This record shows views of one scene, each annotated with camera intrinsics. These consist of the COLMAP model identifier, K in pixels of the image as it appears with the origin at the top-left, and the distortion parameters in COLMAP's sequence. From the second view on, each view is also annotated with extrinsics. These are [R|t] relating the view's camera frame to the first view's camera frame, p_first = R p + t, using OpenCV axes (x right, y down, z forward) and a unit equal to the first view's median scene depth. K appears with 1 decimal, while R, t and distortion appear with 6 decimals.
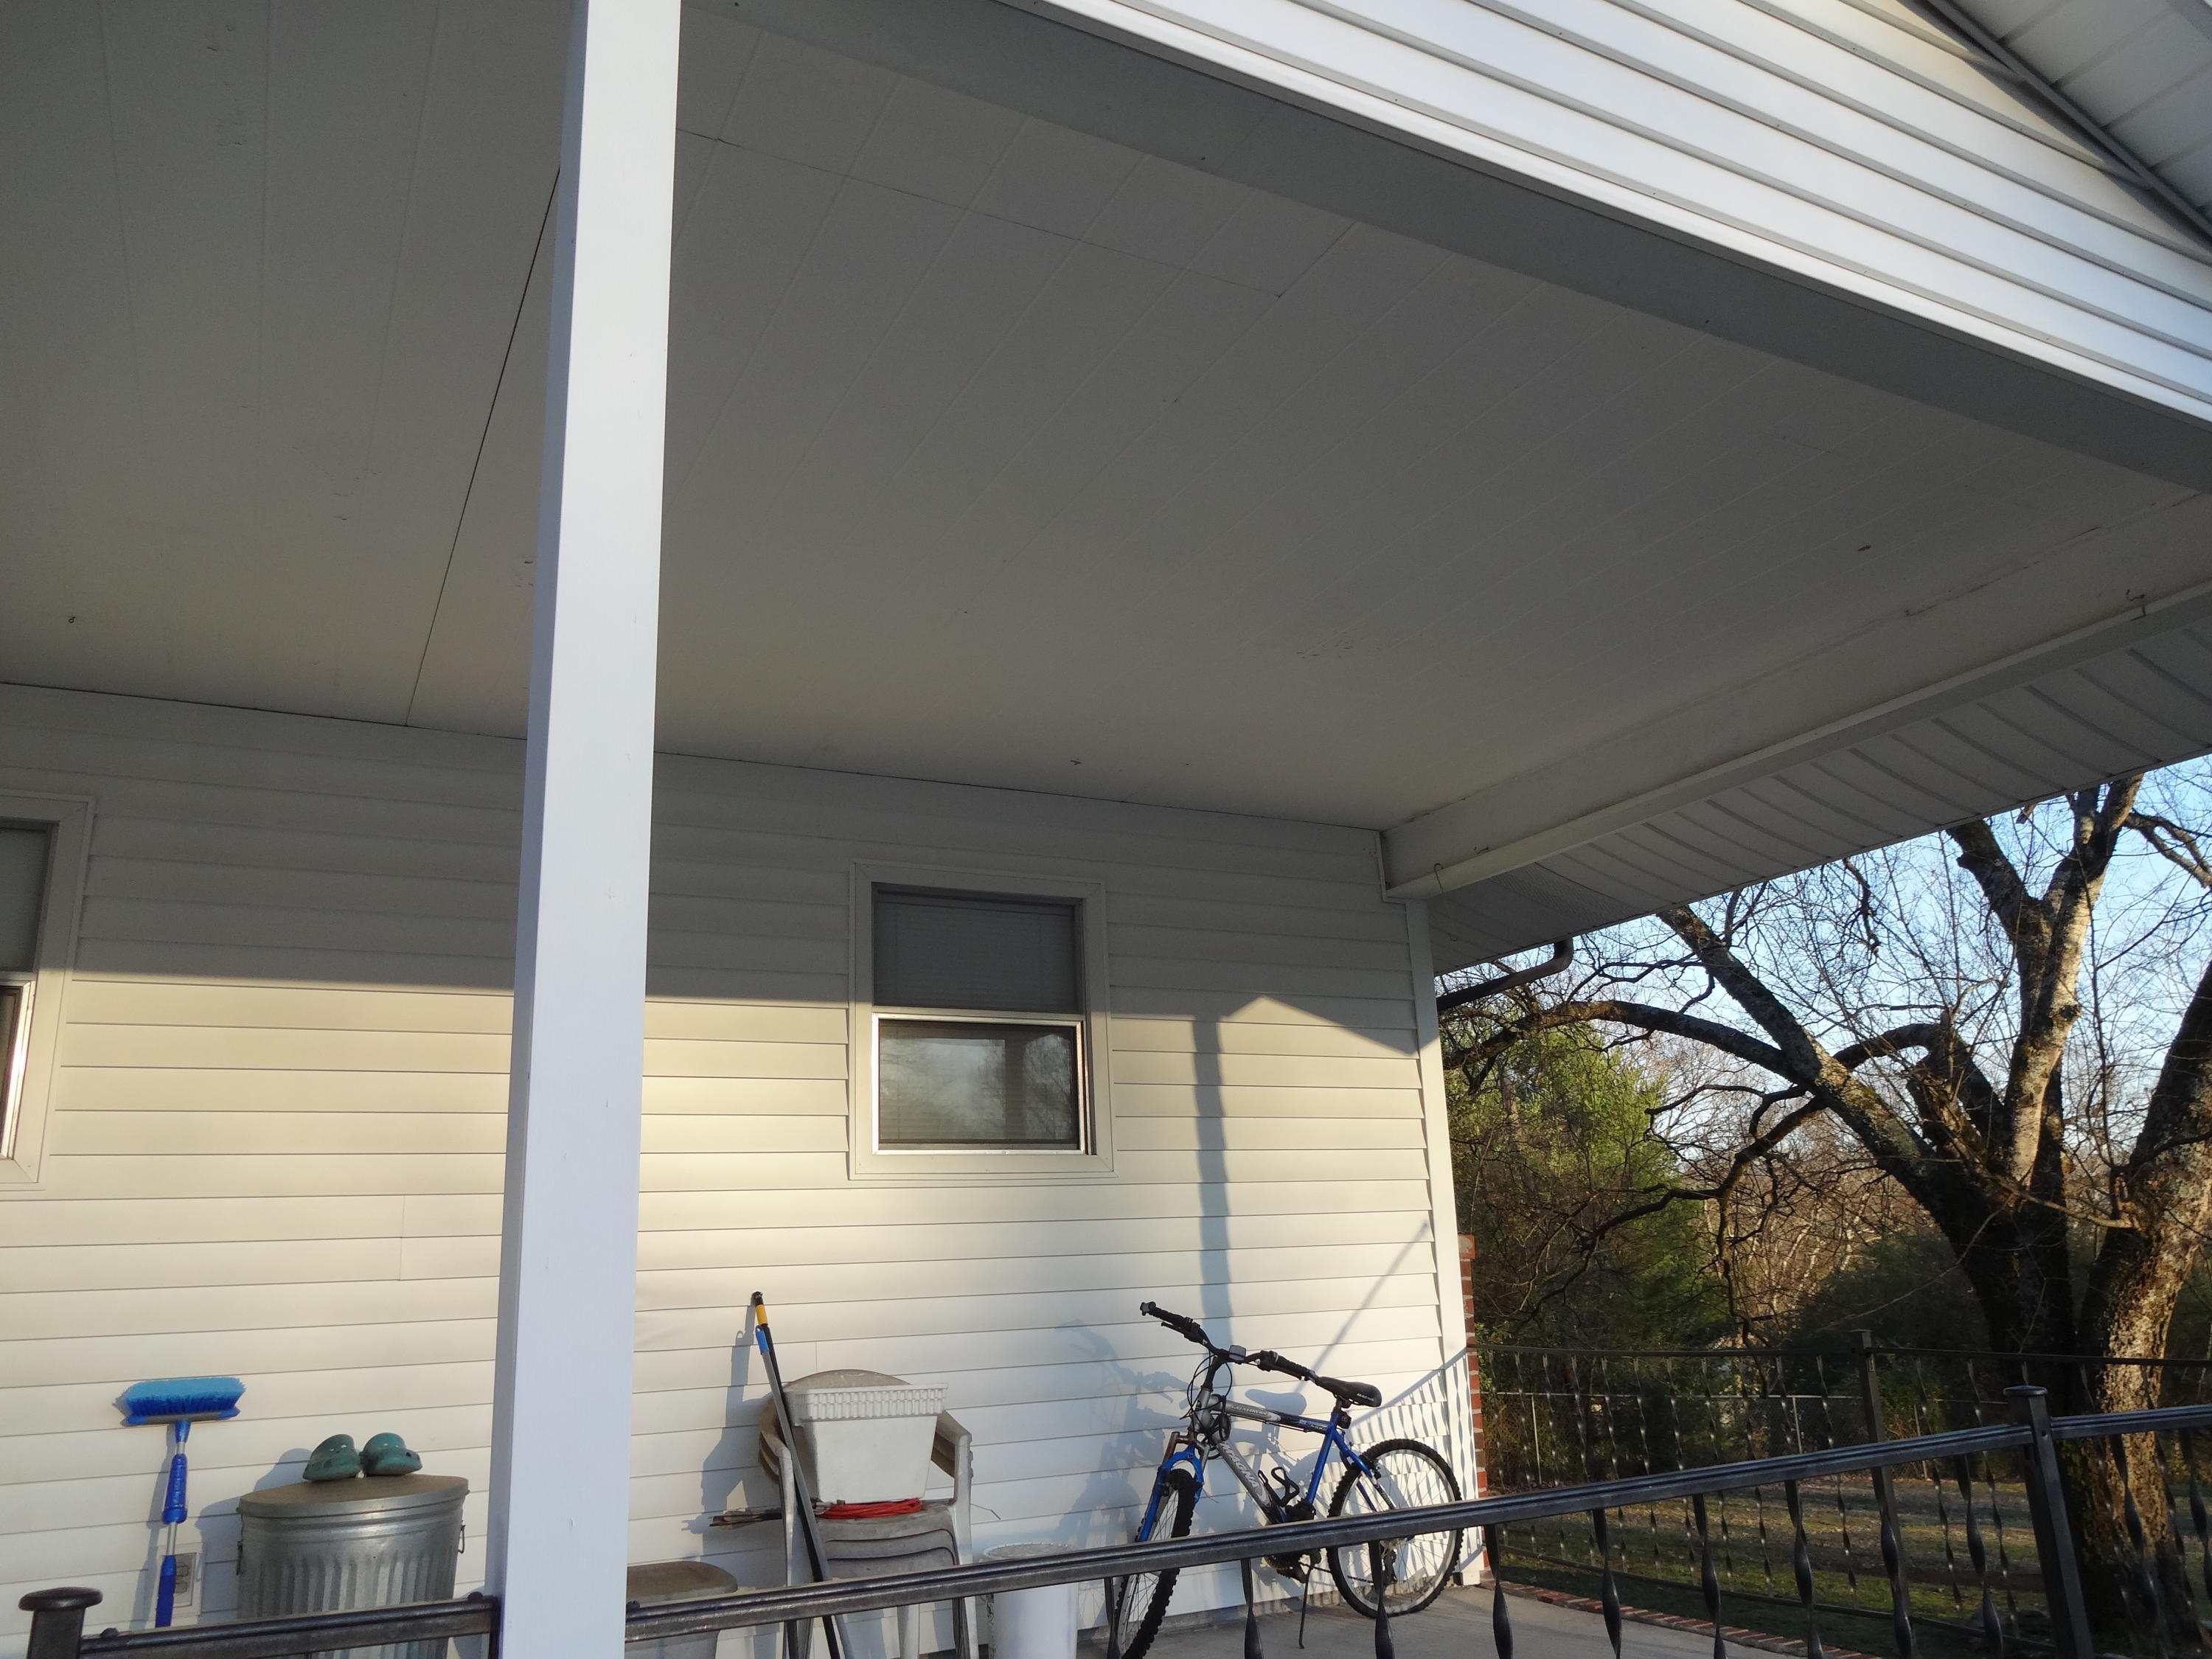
lens RADIAL K [[1628.1, 0, 1110.2], [0, 1628.1, 835.7], [0, 0, 1]] dist [-0.010348, -0.007626]
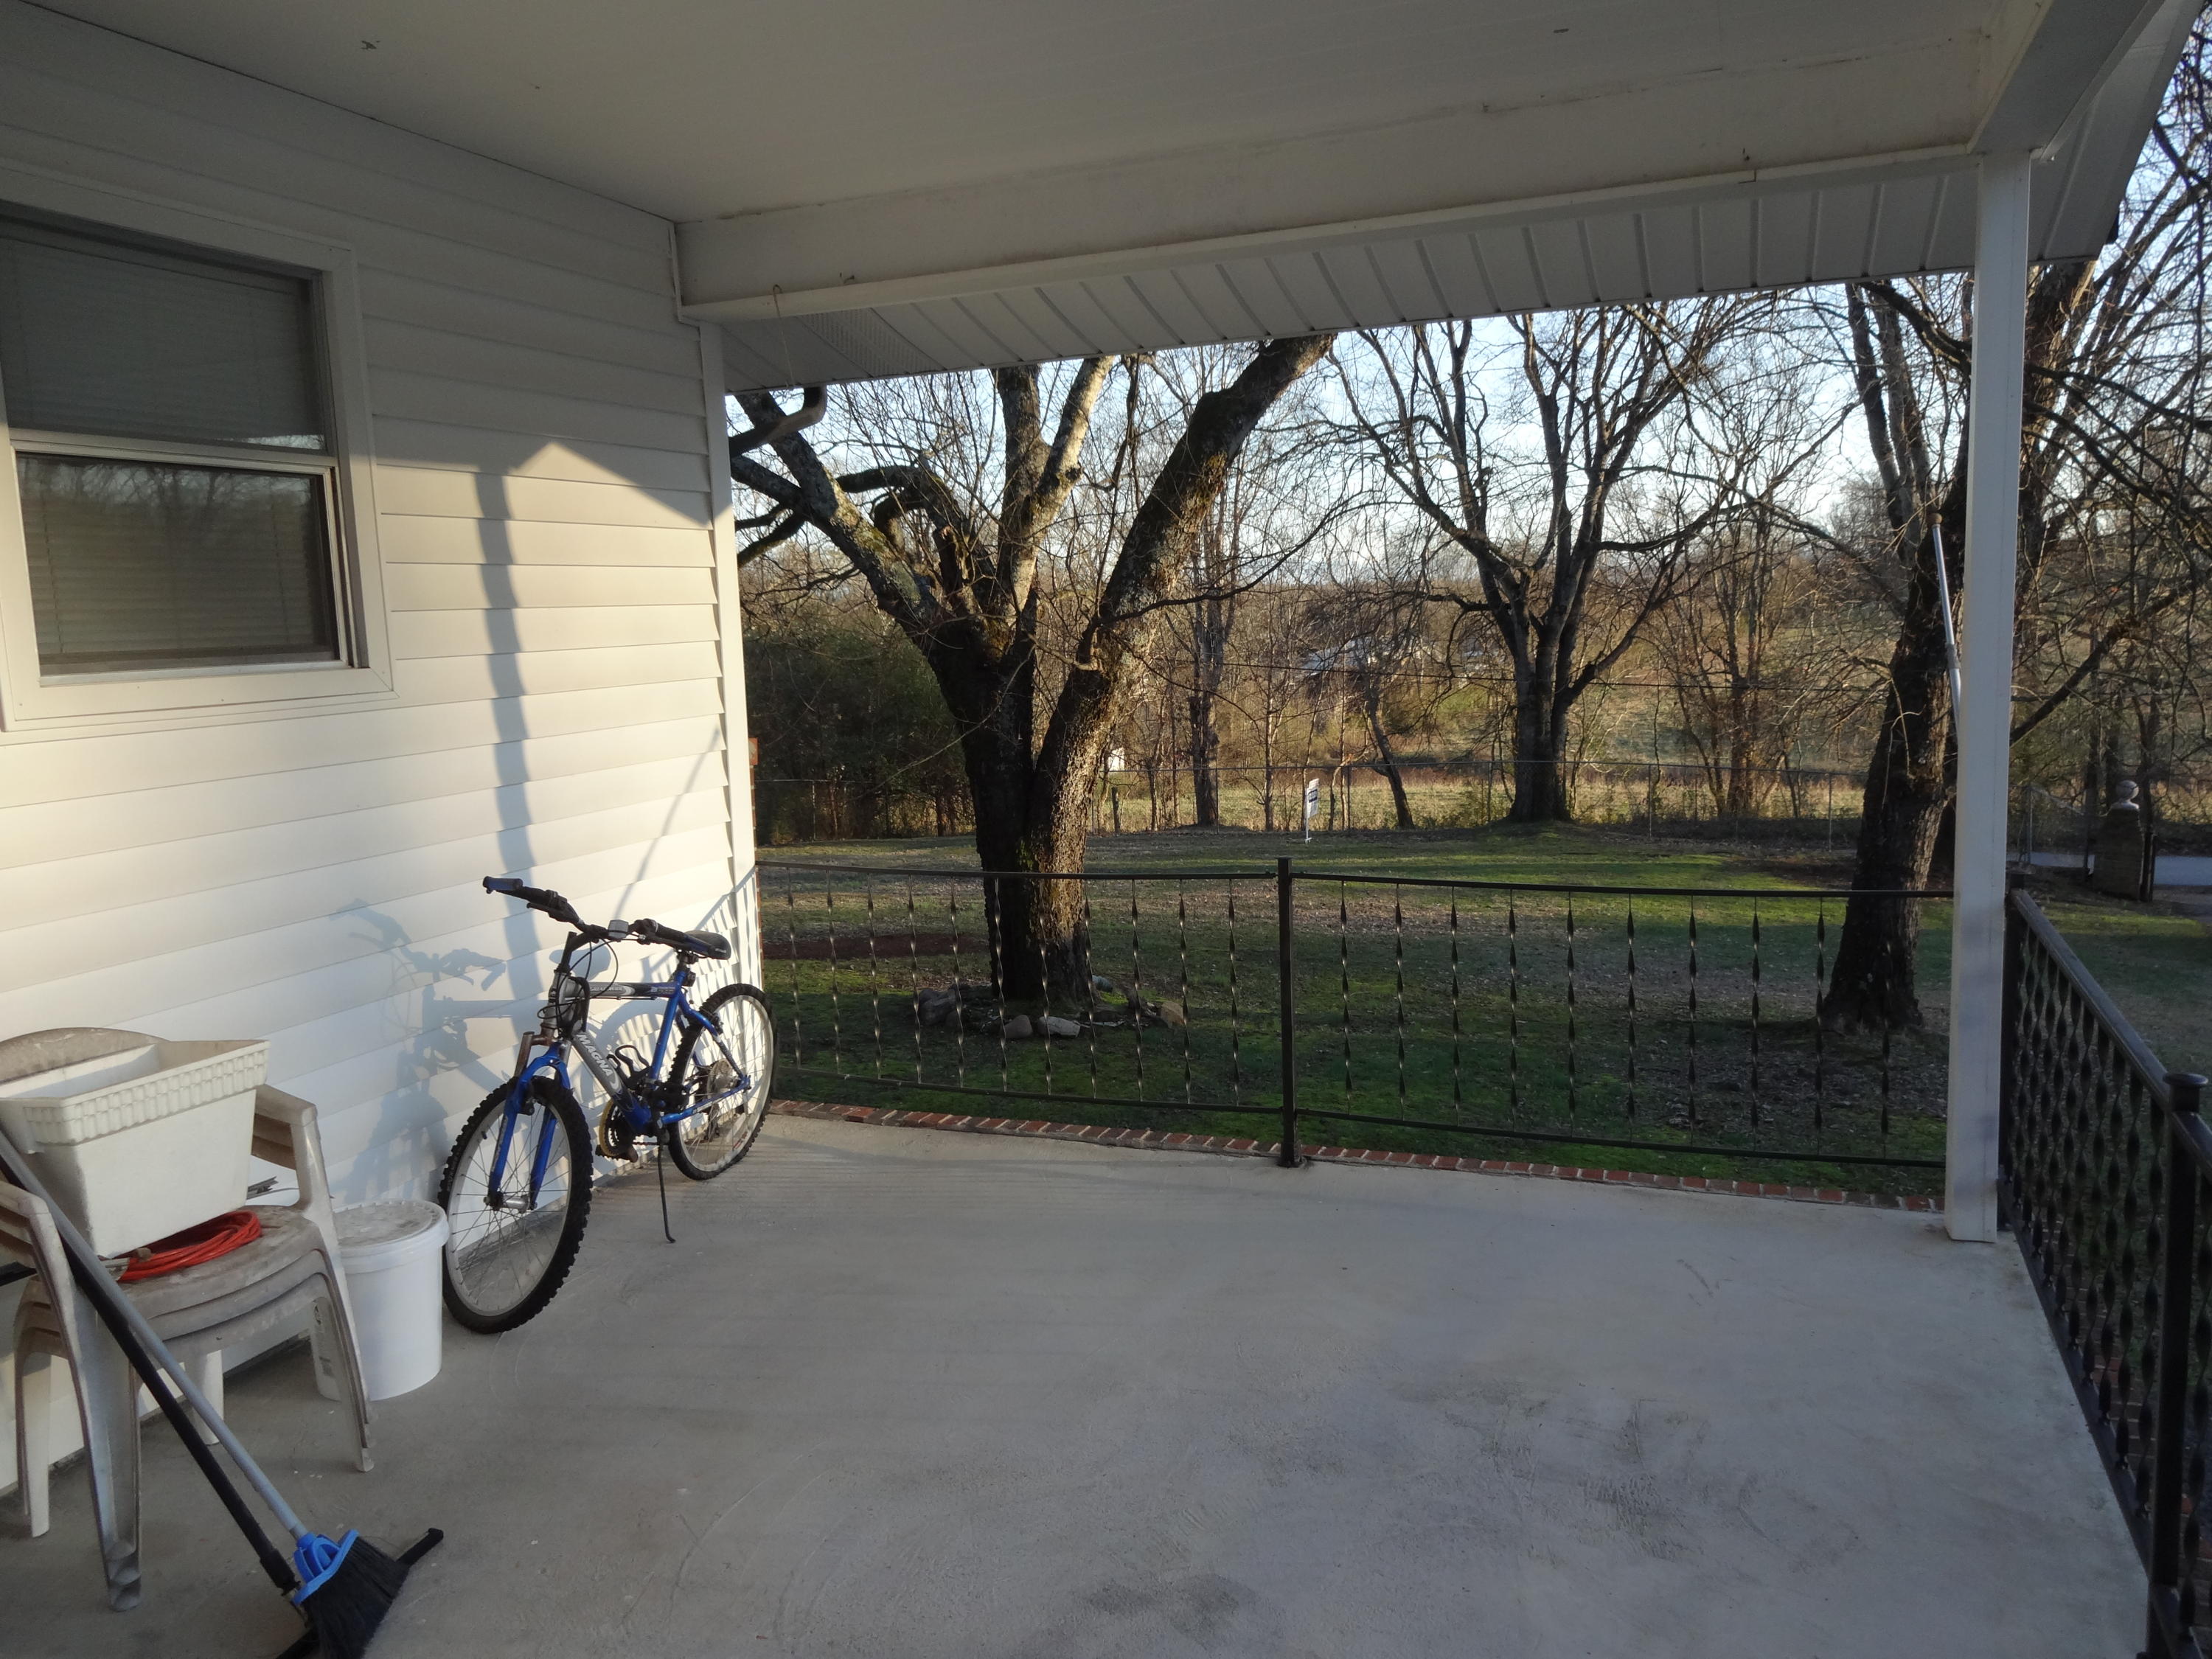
lens RADIAL K [[1628.1, 0, 1105.5], [0, 1628.1, 827.6], [0, 0, 1]] dist [-0.010348, -0.007626]
pose [[0.754487, -0.074784, 0.652041, -0.217461], [-0.166624, 0.939111, 0.300512, 0.001082], [-0.634812, -0.335378, 0.696086, 0.289741]]
